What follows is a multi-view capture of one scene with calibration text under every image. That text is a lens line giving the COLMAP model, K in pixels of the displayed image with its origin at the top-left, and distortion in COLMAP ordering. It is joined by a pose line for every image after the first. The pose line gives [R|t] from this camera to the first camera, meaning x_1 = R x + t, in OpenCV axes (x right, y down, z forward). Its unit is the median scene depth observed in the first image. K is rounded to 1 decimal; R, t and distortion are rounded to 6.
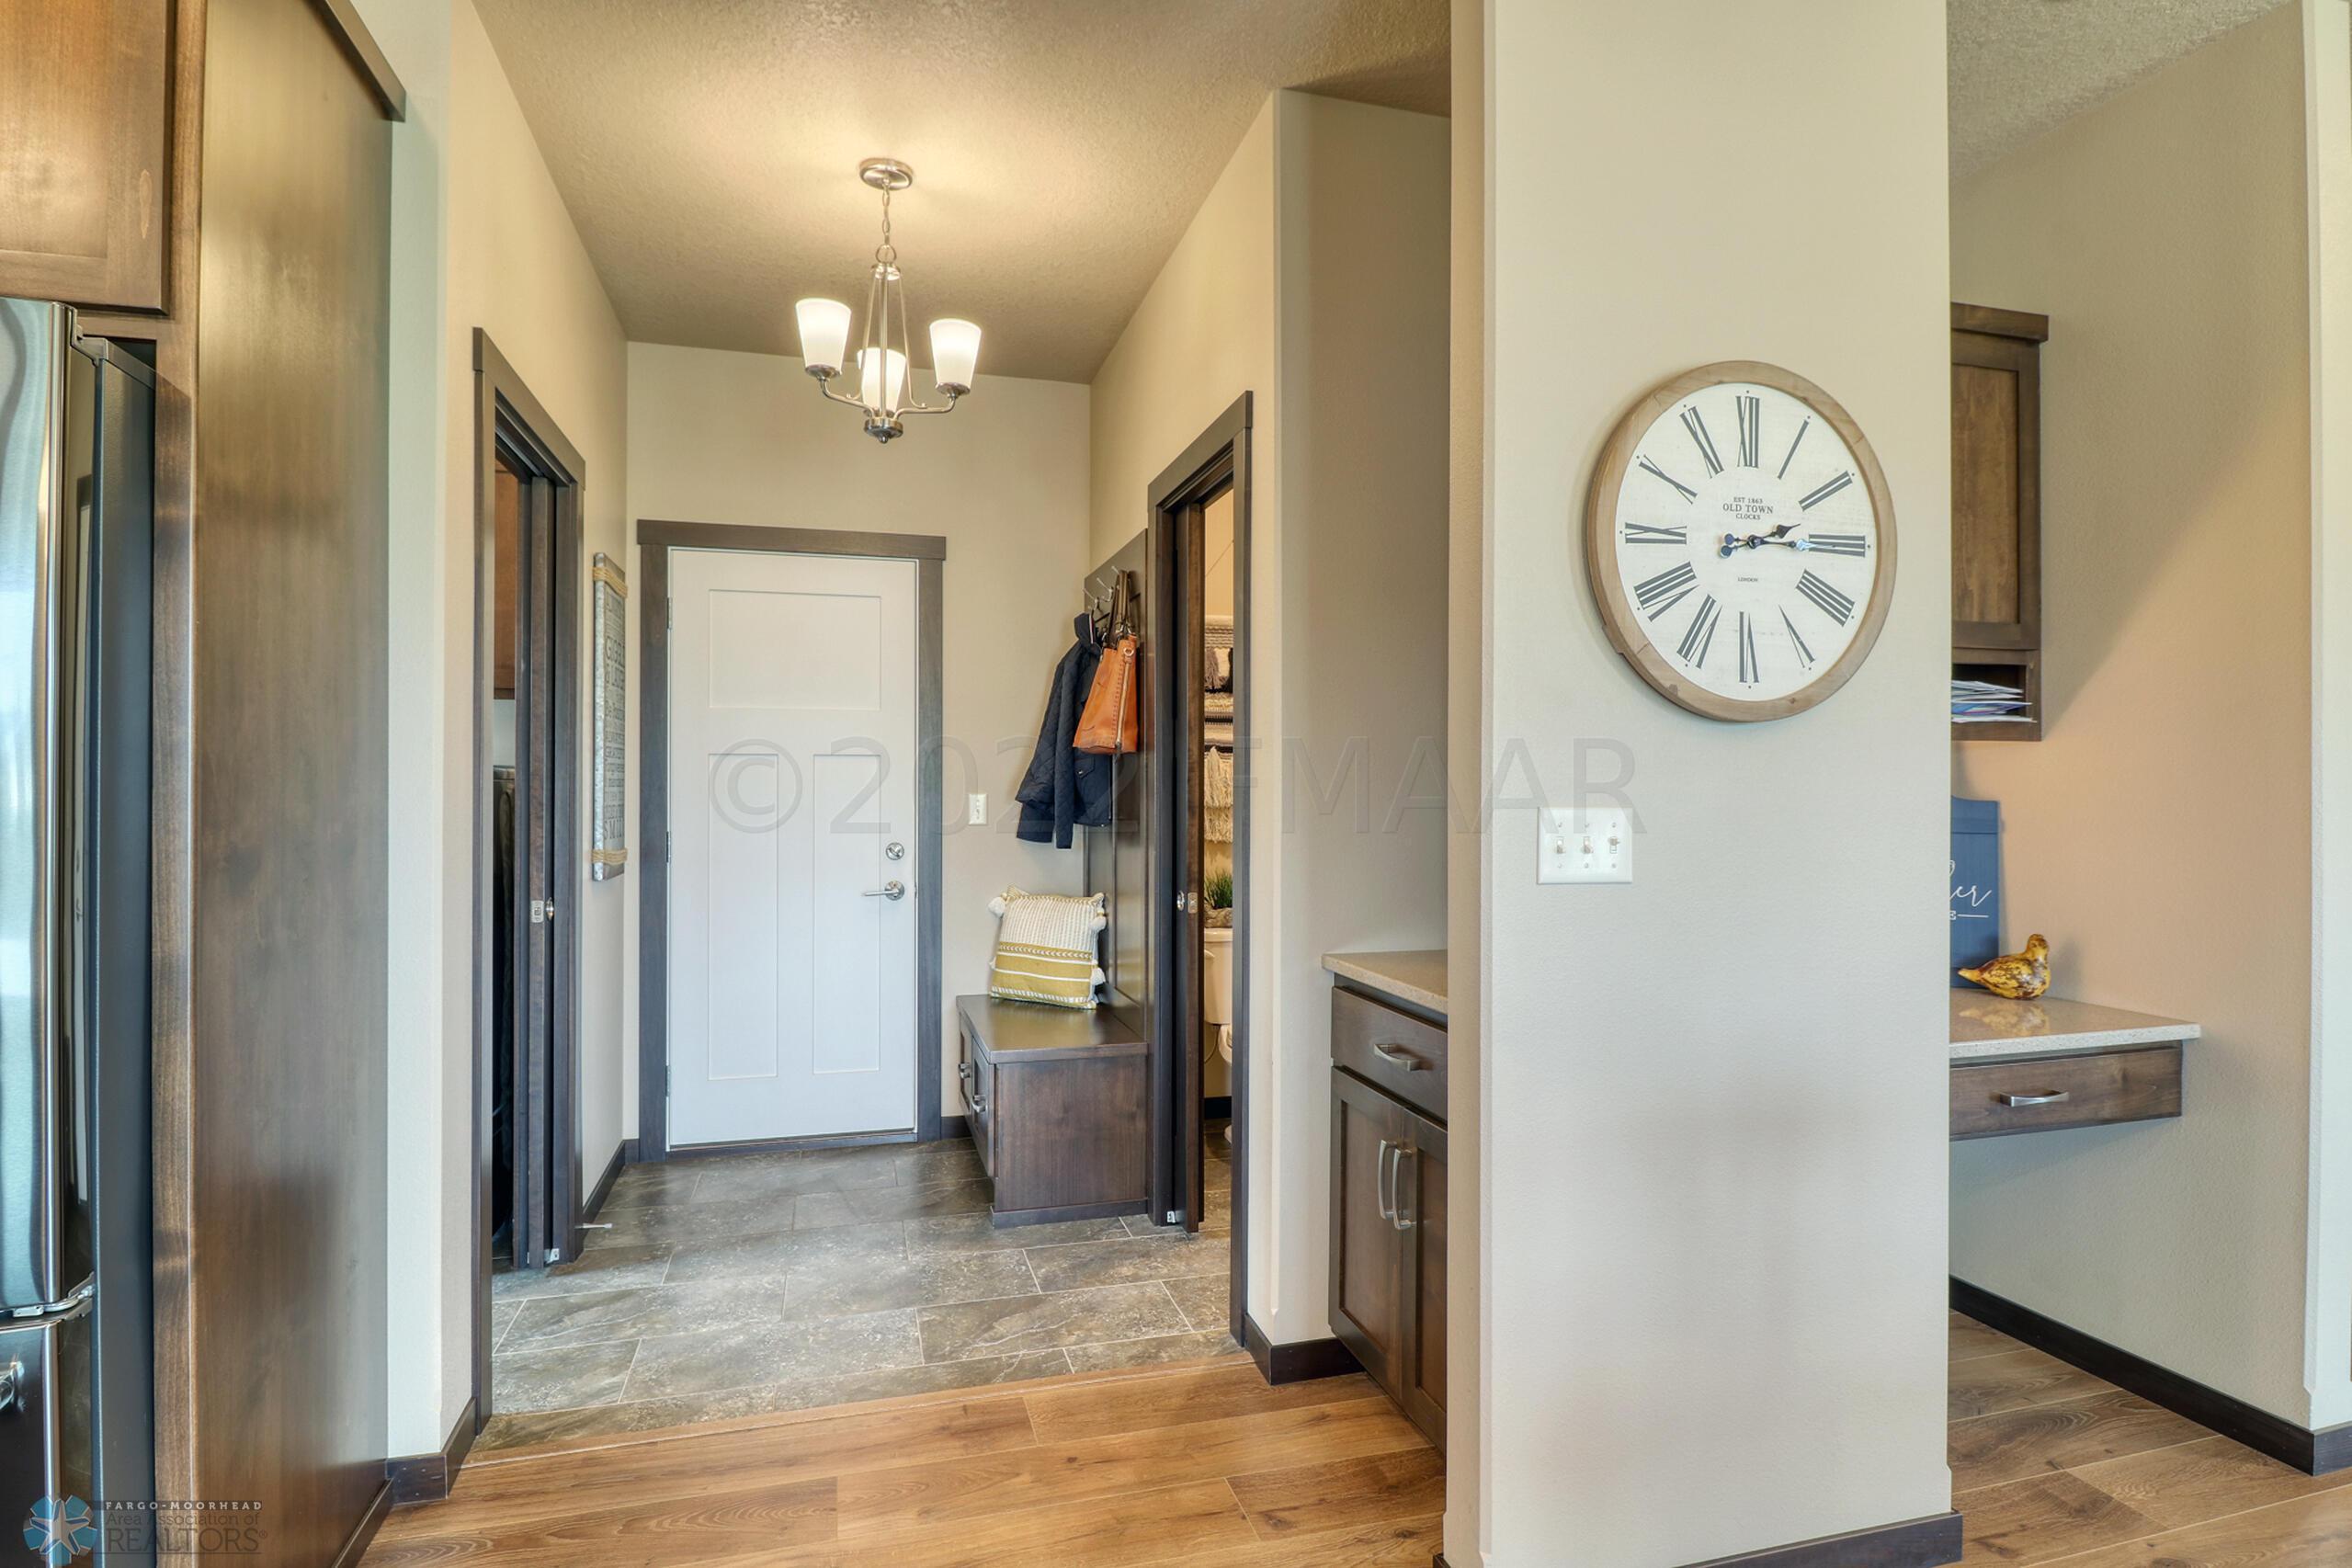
lens RADIAL K [[1208.0, 0, 1185.9], [0, 1208.0, 786.8], [0, 0, 1]] dist [0.000062, -0.007173]
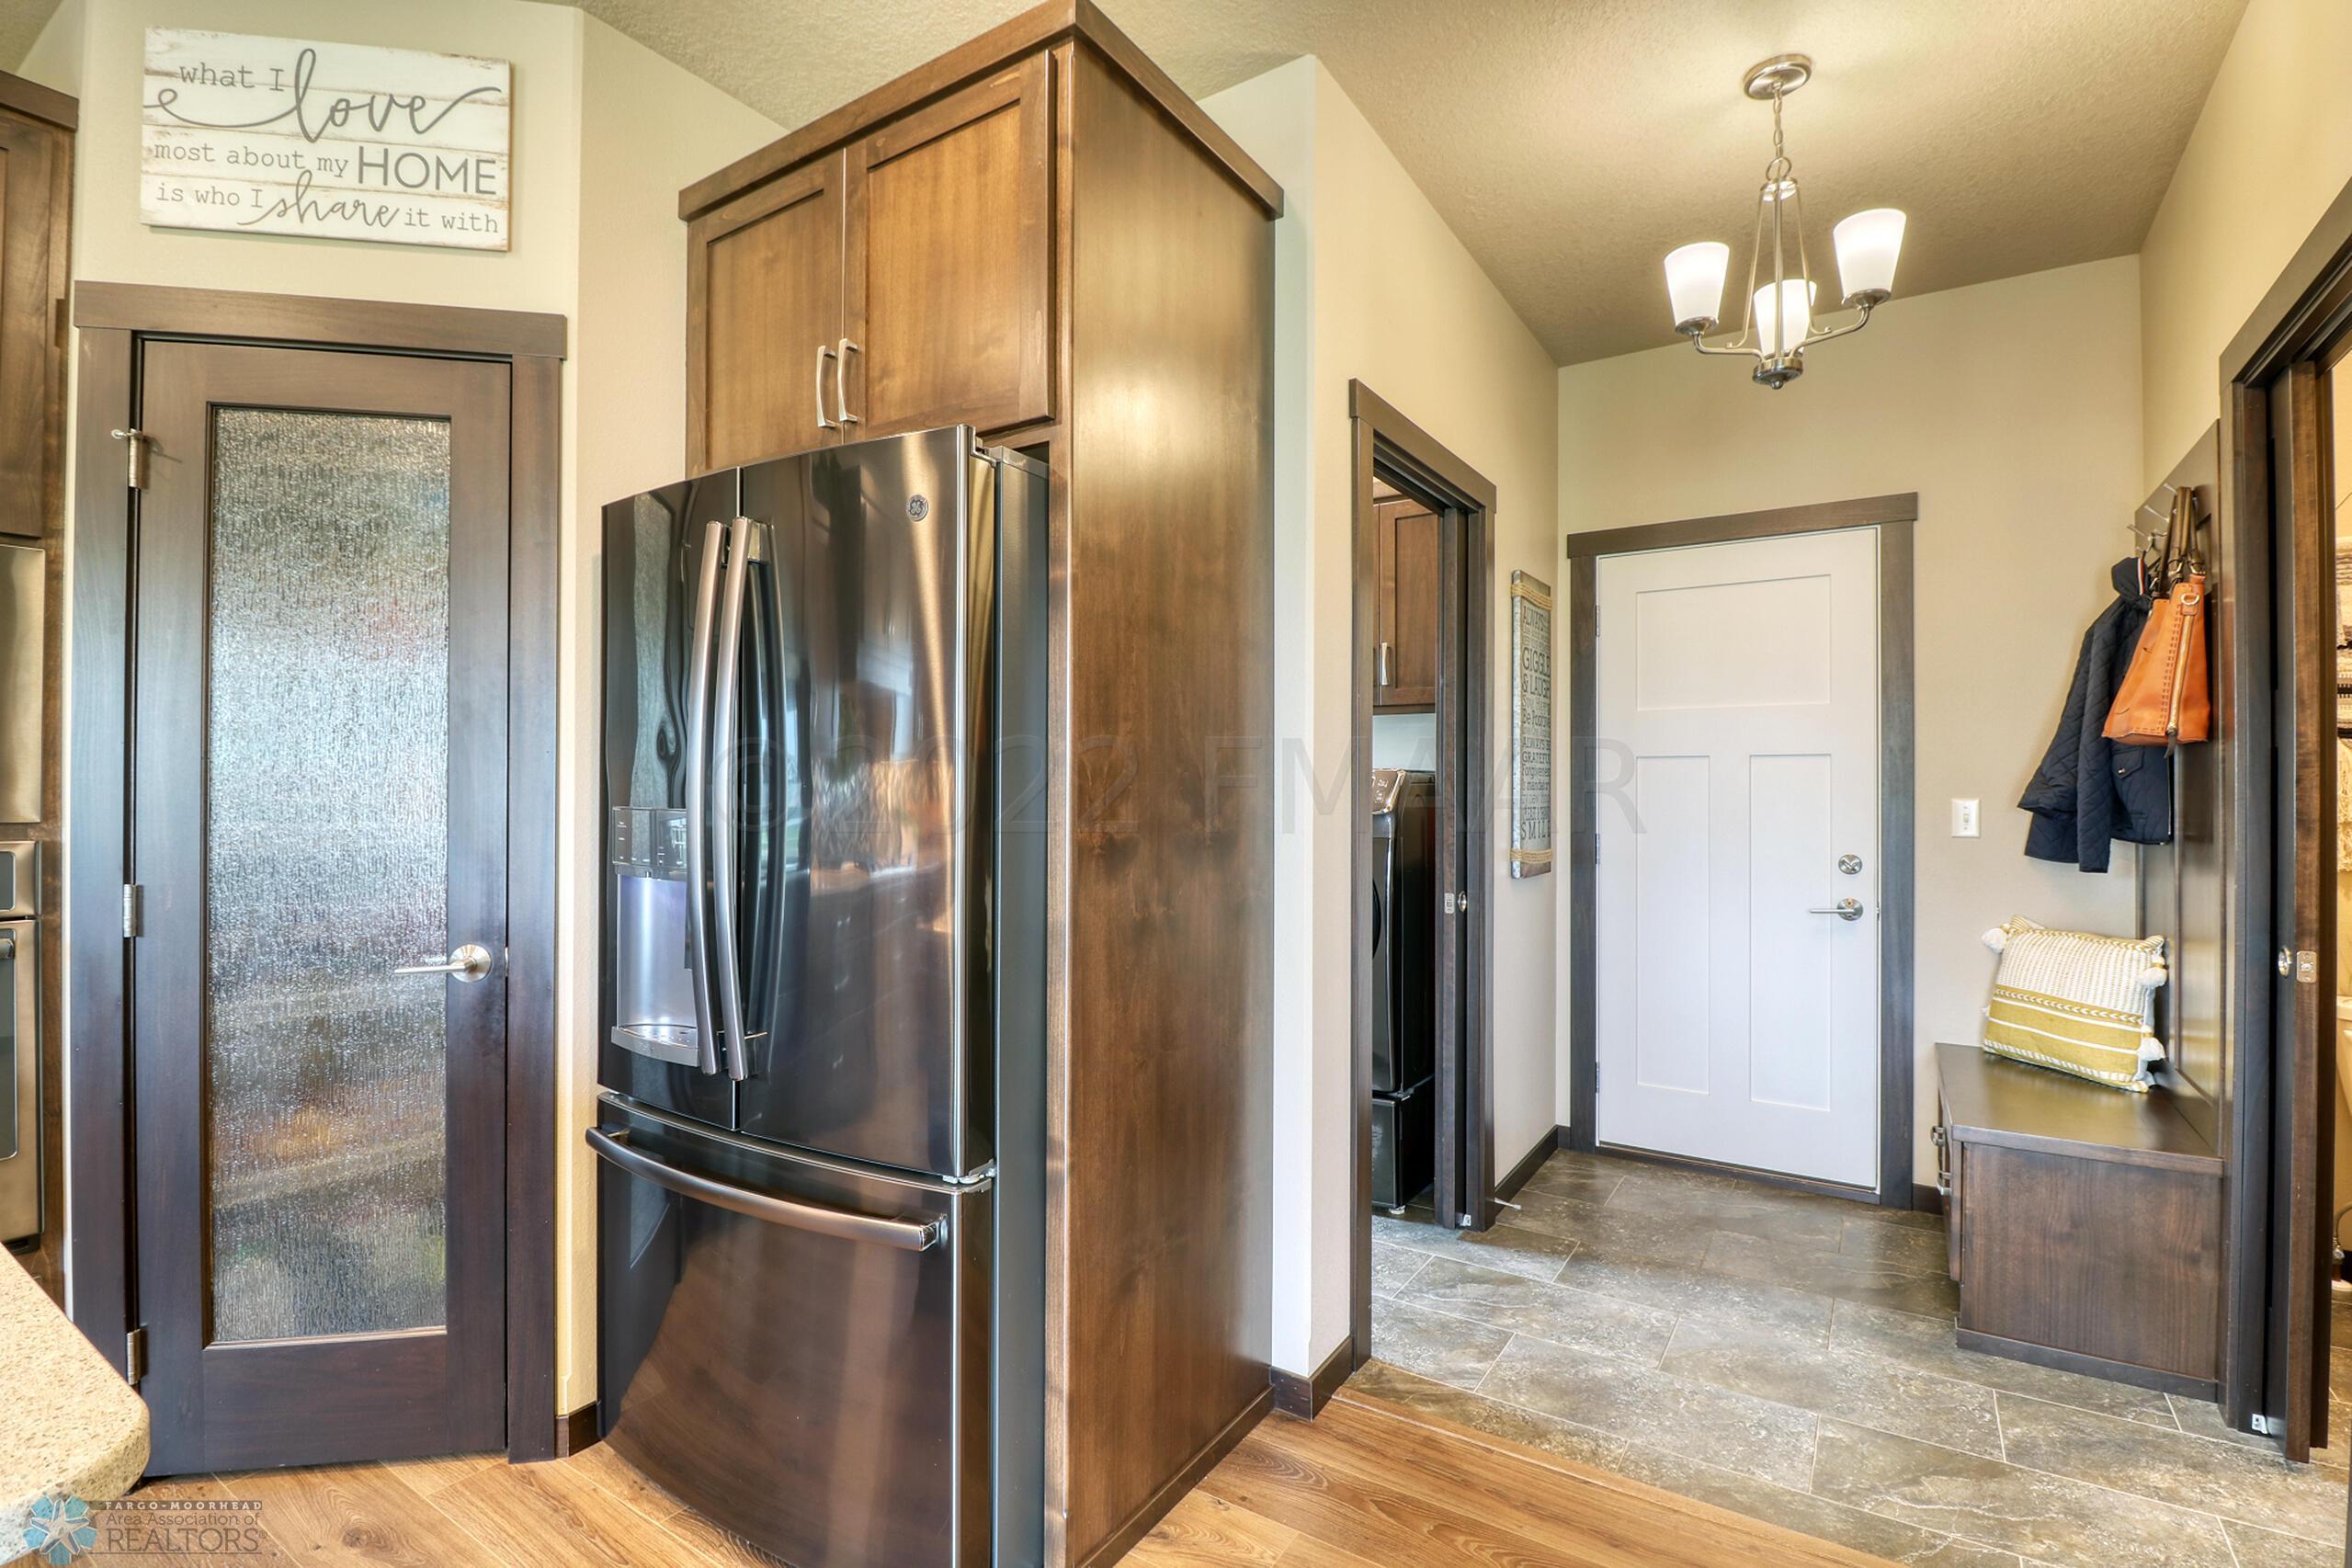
lens RADIAL K [[1092.9, 0, 1167.6], [0, 1092.9, 786.3], [0, 0, 1]] dist [-0.003831, -0.010206]
pose [[0.648366, -0.002799, -0.761323, 0.052698], [-0.000854, 0.999990, -0.004404, 0.001007], [0.761328, 0.003506, 0.648357, 0.160542]]
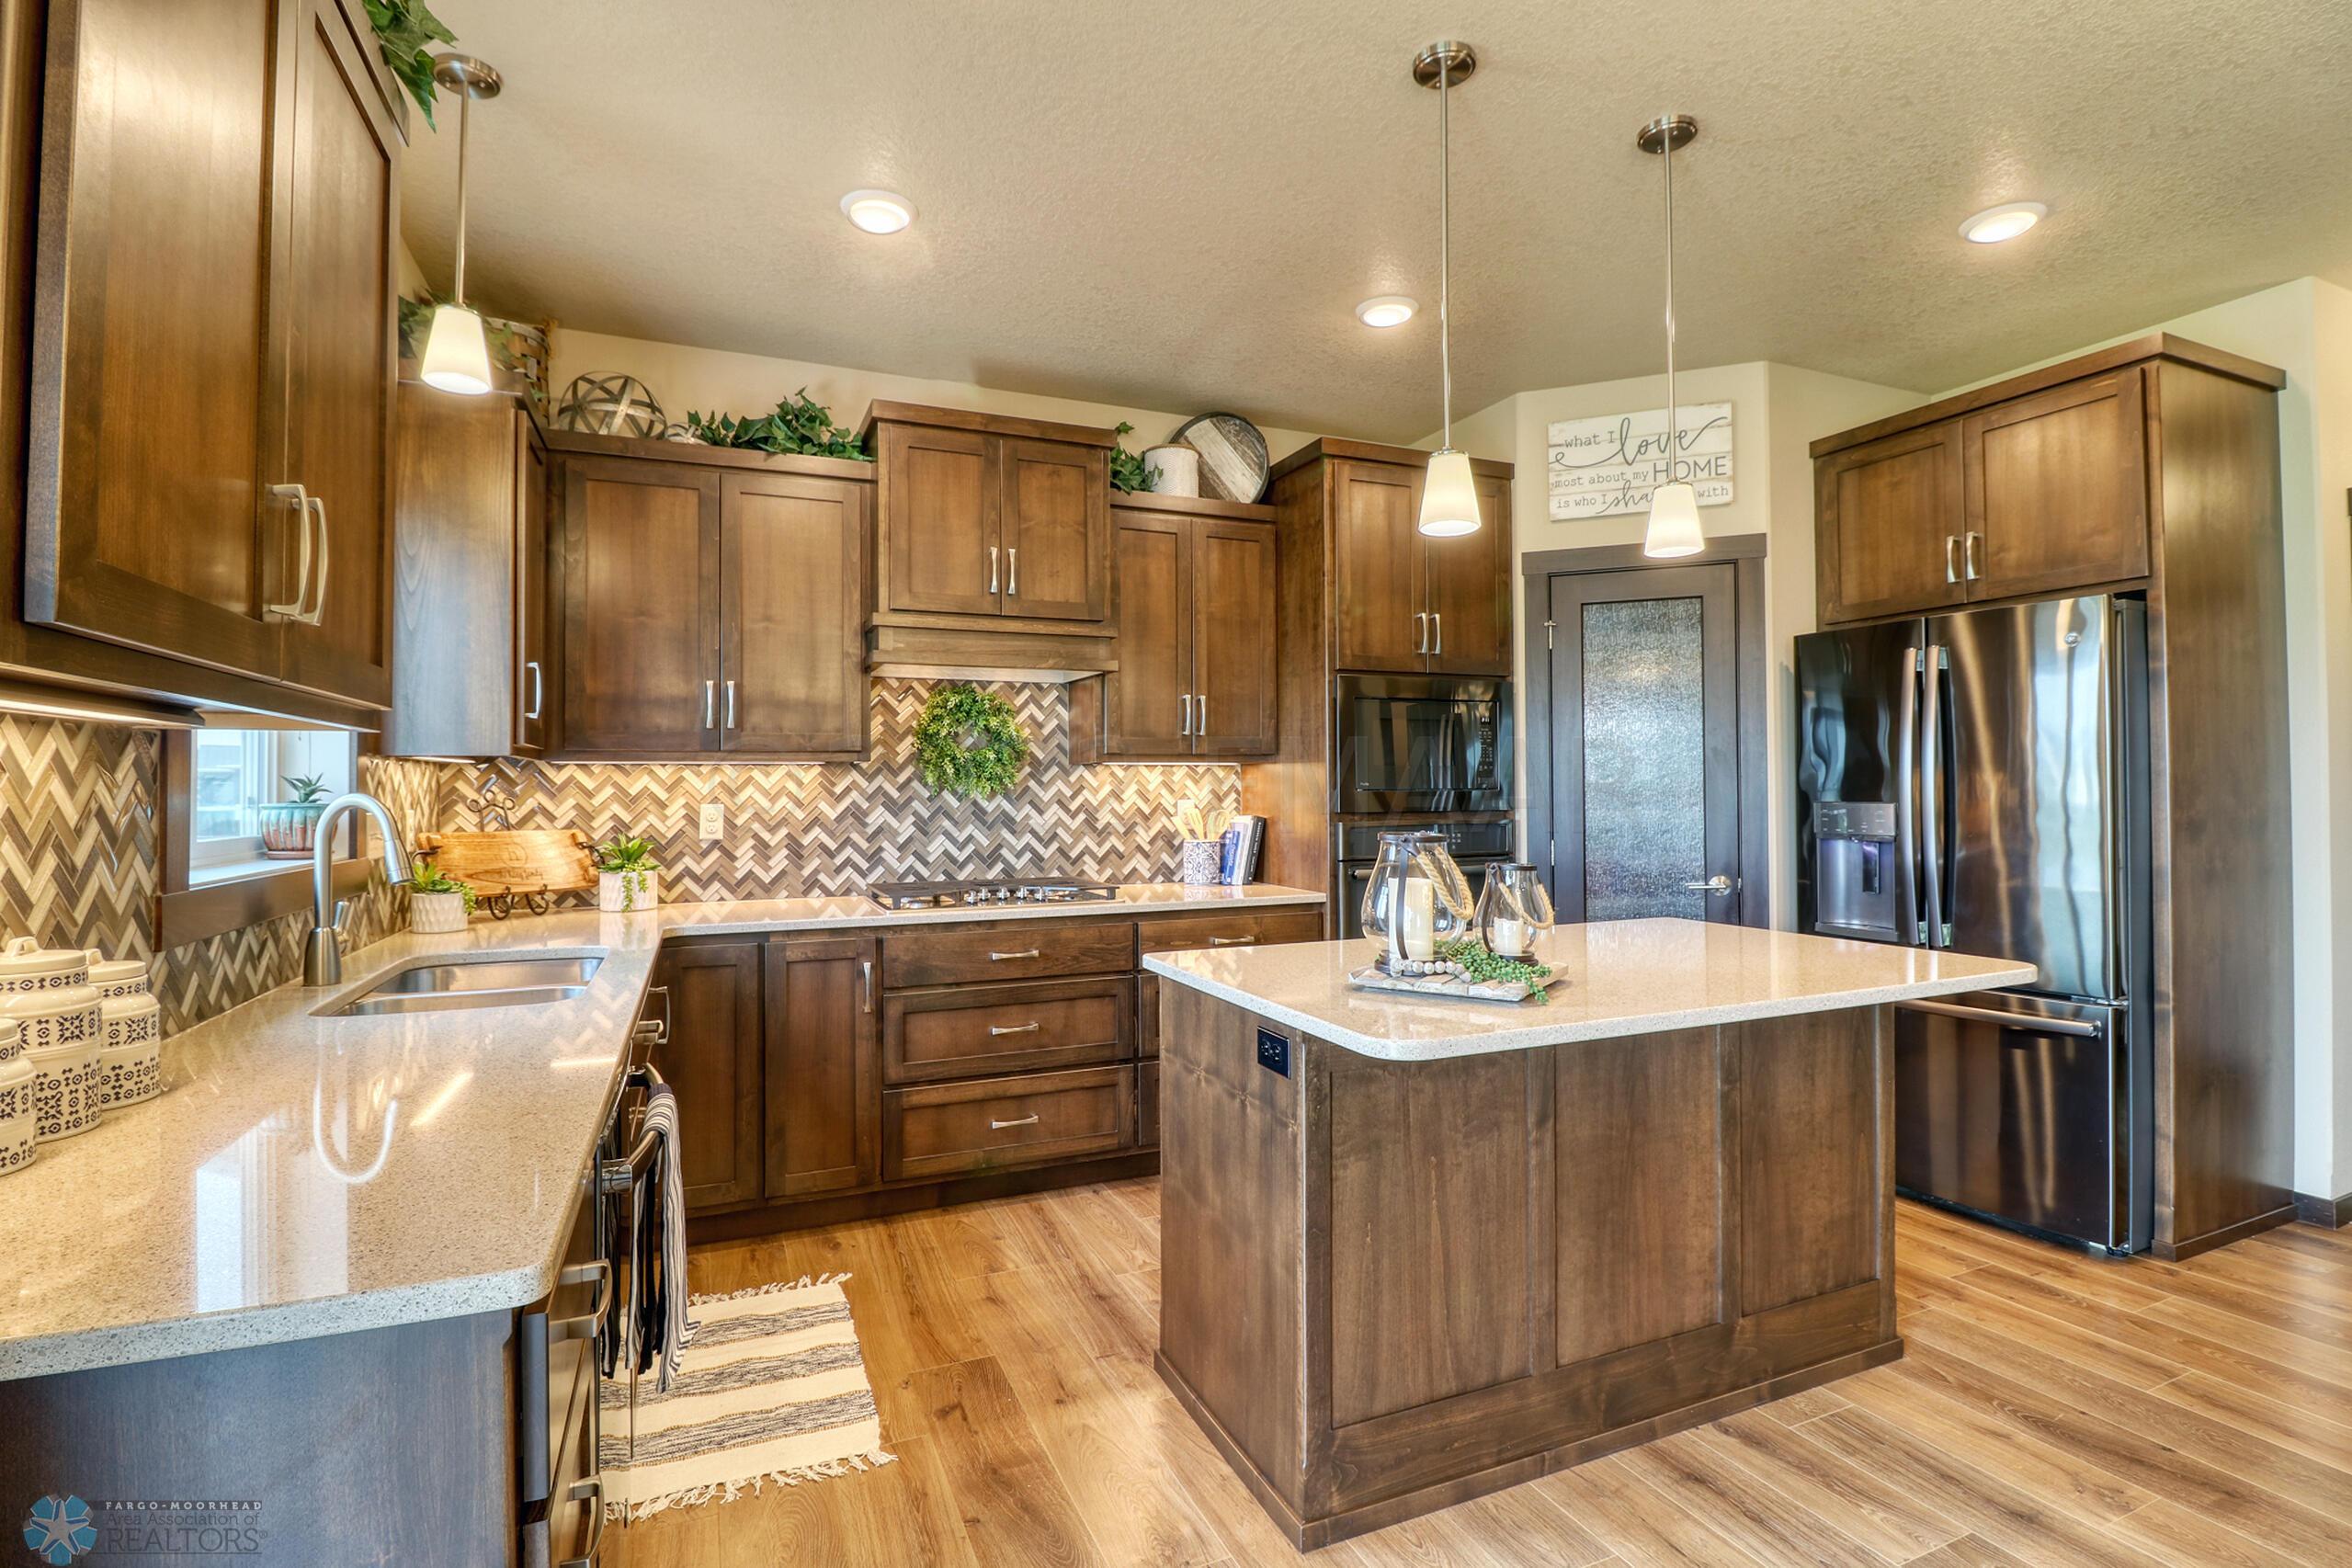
lens RADIAL K [[1092.9, 0, 1158.8], [0, 1092.9, 774.9], [0, 0, 1]] dist [-0.003831, -0.010206]
pose [[0.119948, -0.016789, -0.992638, 0.426420], [0.007636, 0.999843, -0.015988, -0.003978], [0.992751, -0.005662, 0.120057, -0.499387]]
